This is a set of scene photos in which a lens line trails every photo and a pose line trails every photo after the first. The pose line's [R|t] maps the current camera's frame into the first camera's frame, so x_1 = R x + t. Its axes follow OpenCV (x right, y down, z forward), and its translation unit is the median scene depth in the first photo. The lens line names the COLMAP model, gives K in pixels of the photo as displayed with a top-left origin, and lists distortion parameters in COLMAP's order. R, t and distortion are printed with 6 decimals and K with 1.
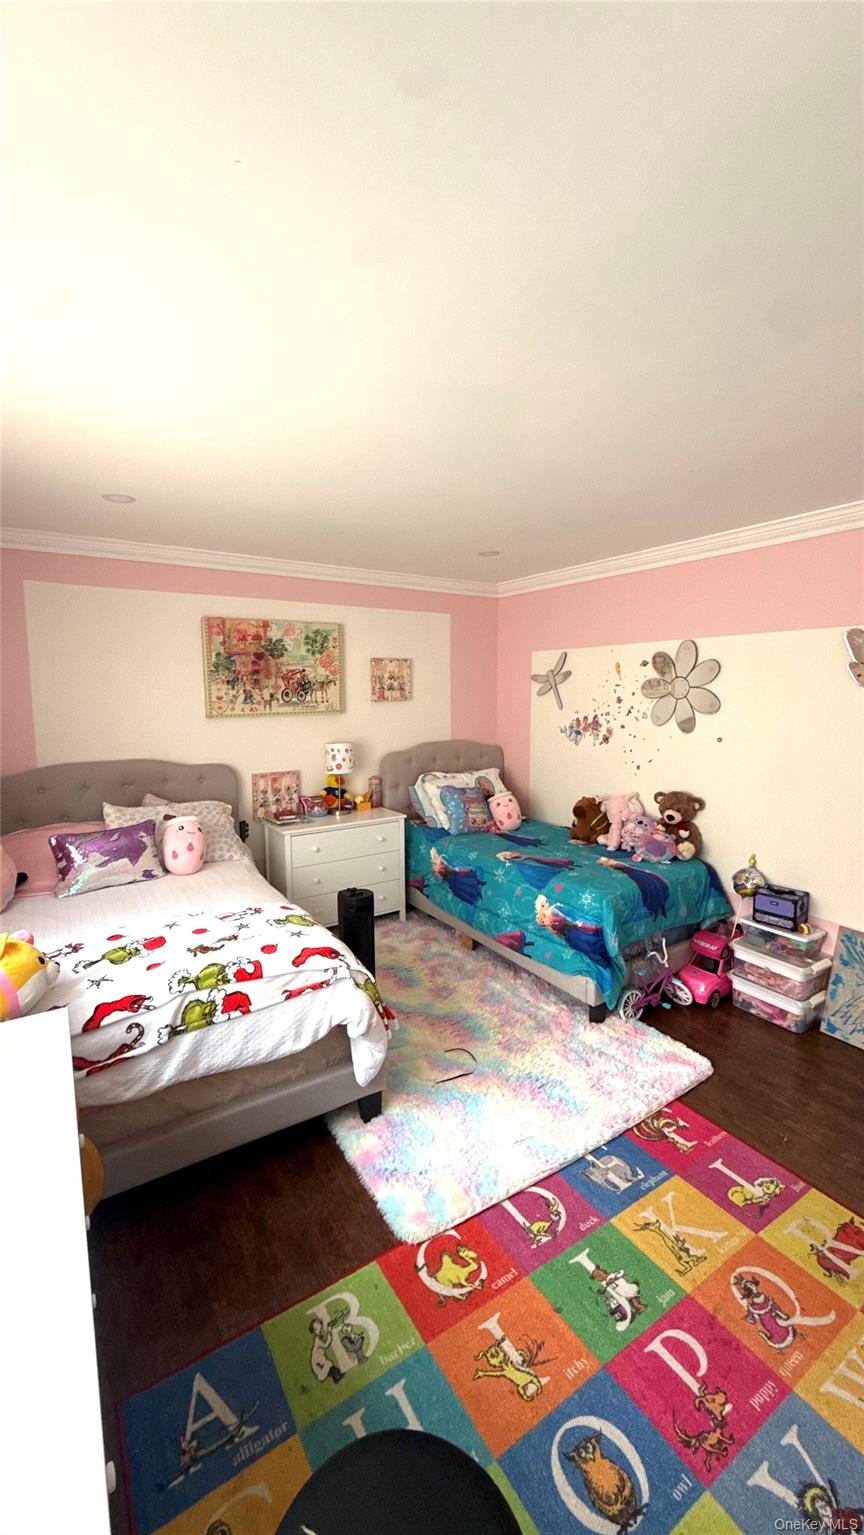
lens RADIAL K [[607.3, 0, 427.9], [0, 607.3, 762.0], [0, 0, 1]] dist [-0.001262, 0.000188]
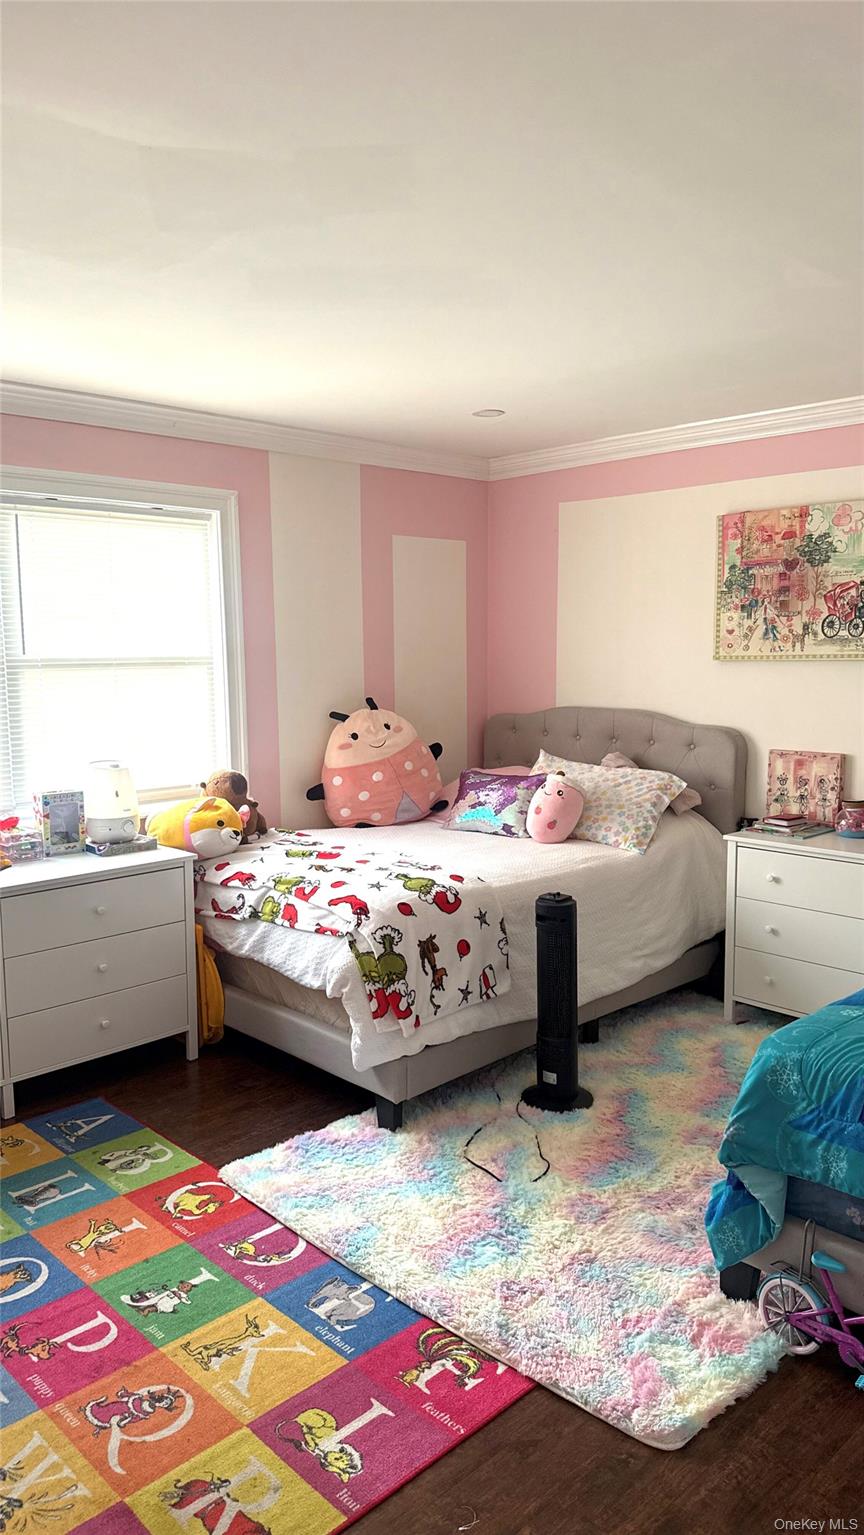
lens RADIAL K [[1098.7, 0, 420.8], [0, 1098.7, 746.5], [0, 0, 1]] dist [0.052023, -0.056213]
pose [[0.192142, 0.097582, -0.976504, 1.576314], [-0.110227, 0.990894, 0.077331, -0.065441], [0.975157, 0.092778, 0.201149, 0.815130]]
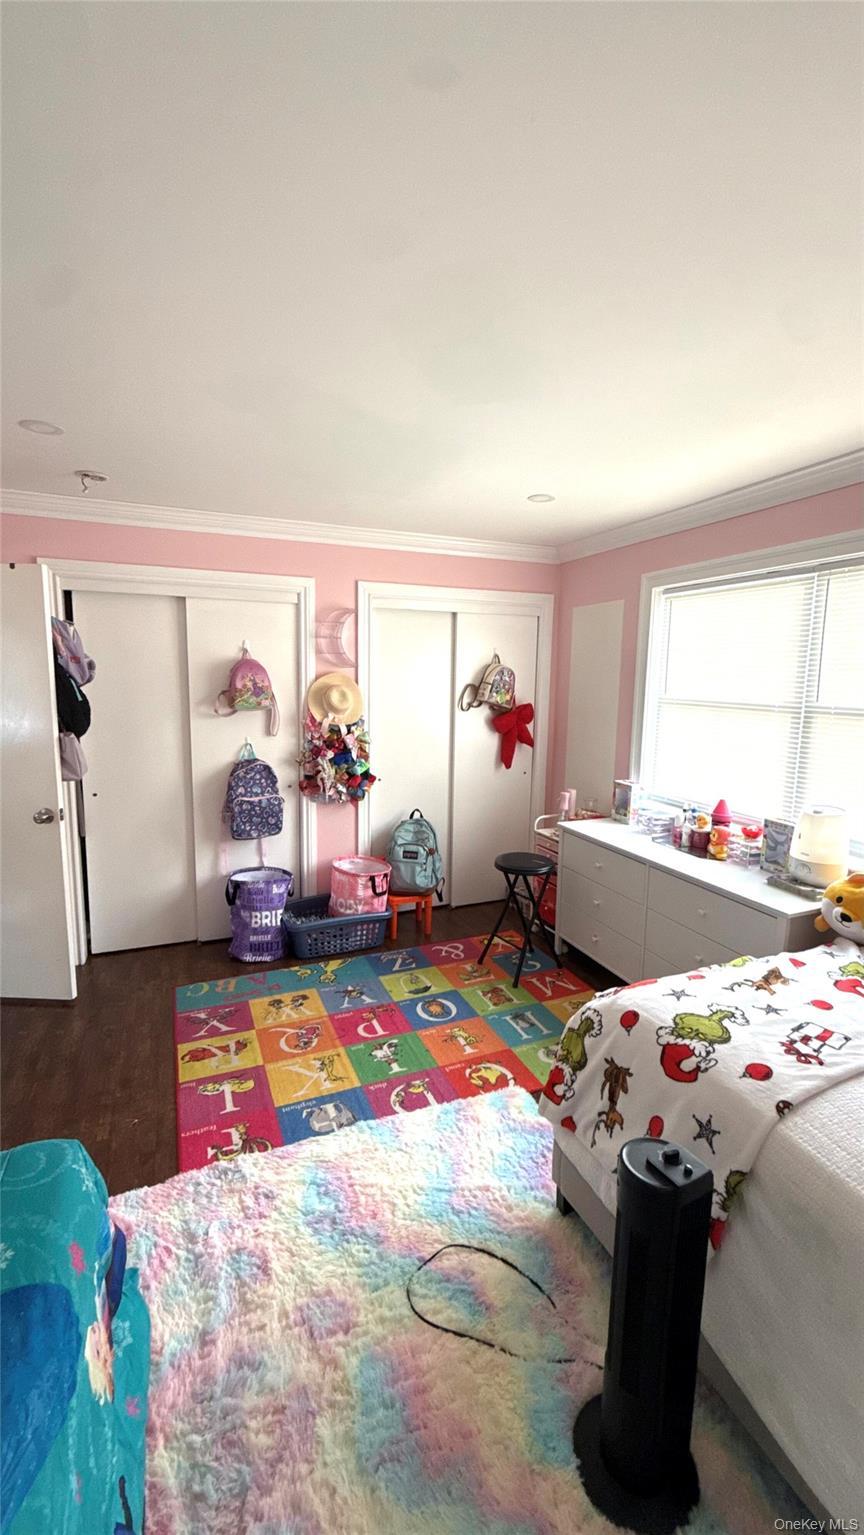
lens RADIAL K [[607.3, 0, 427.9], [0, 607.3, 762.0], [0, 0, 1]] dist [-0.001262, 0.000188]
pose [[-0.984649, -0.033105, 0.171379, -0.033115], [0.011574, 0.967304, 0.253354, -0.211737], [-0.174163, 0.251448, -0.952072, 1.930942]]
